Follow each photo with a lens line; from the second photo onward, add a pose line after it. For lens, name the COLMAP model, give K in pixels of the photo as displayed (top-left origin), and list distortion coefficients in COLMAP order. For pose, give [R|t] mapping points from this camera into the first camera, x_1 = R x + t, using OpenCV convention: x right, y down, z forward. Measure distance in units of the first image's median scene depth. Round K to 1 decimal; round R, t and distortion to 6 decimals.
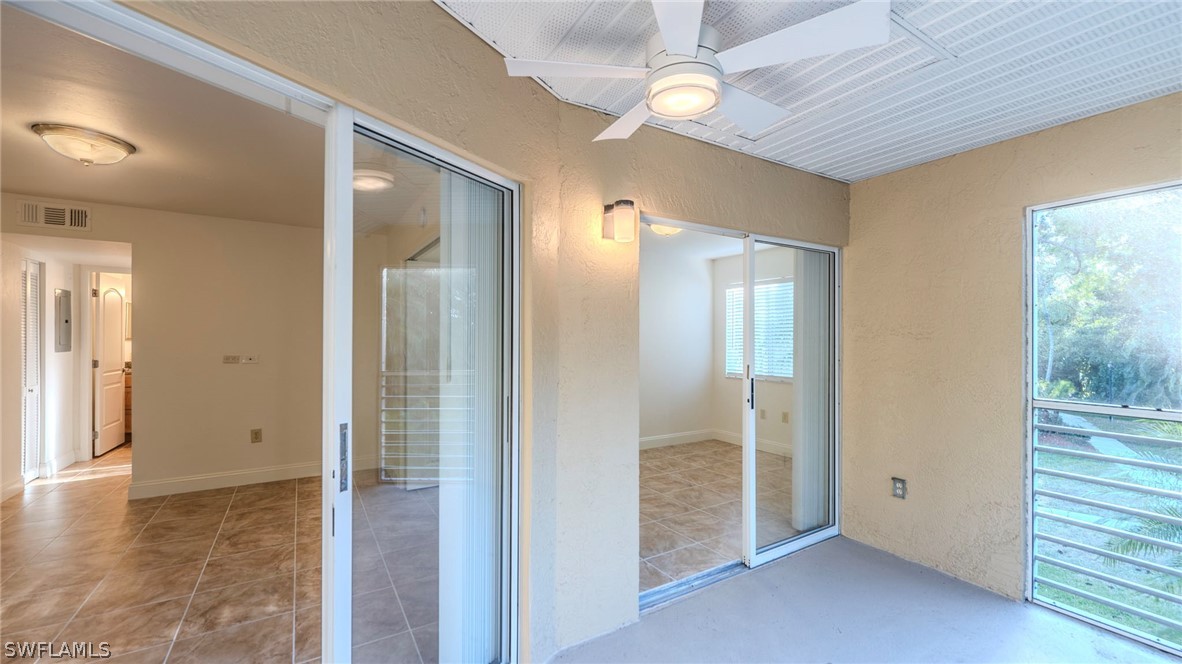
lens RADIAL K [[479.9, 0, 591.3], [0, 479.9, 338.2], [0, 0, 1]] dist [-0.000265, 0.000100]
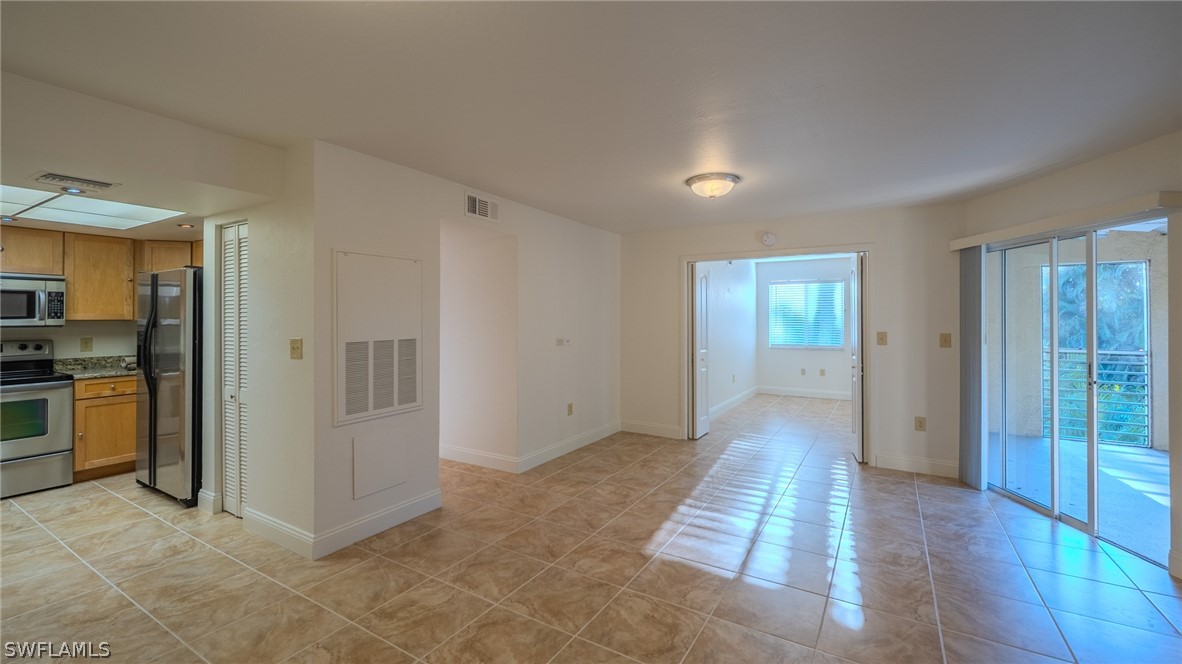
lens RADIAL K [[487.8, 0, 604.2], [0, 487.8, 316.4], [0, 0, 1]] dist [-0.000713, -0.000183]
pose [[0.882731, -0.001280, 0.469877, -1.265326], [0.003336, 0.999988, -0.003543, -0.010470], [-0.469867, 0.004695, 0.882725, -0.050115]]
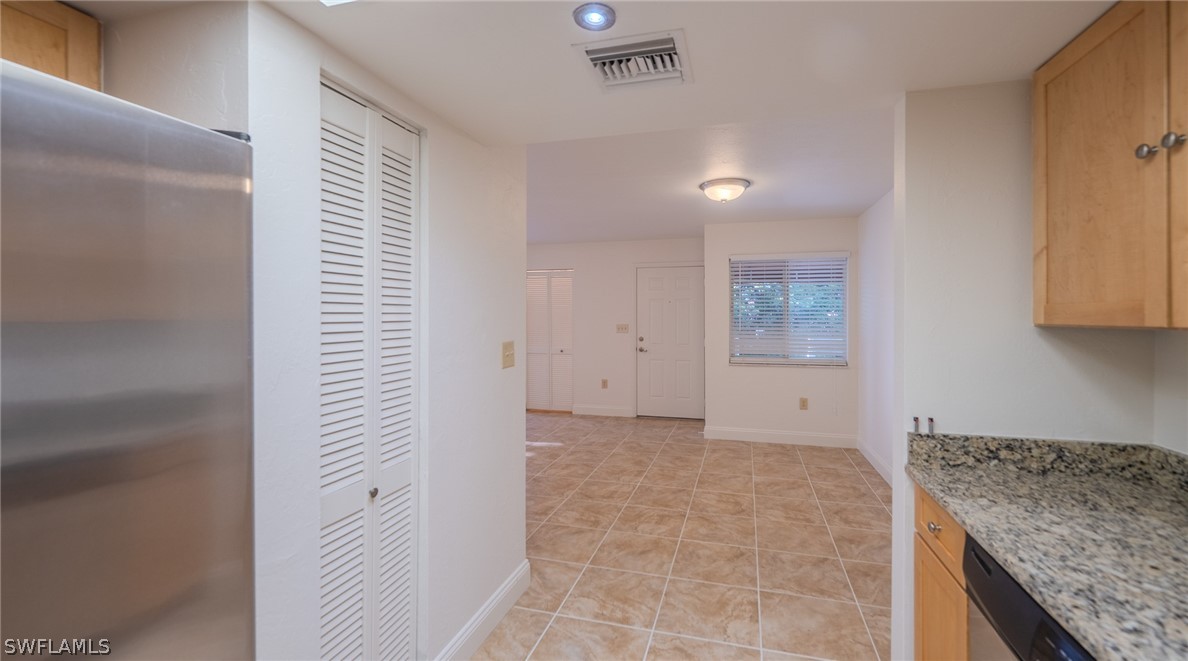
lens RADIAL K [[495.2, 0, 599.4], [0, 495.2, 310.6], [0, 0, 1]] dist [-0.000151, 0.000000]
pose [[-0.674094, 0.001979, 0.738643, -1.820017], [-0.000591, 0.999995, -0.003218, -0.017515], [-0.738645, -0.002606, -0.674089, 1.087718]]
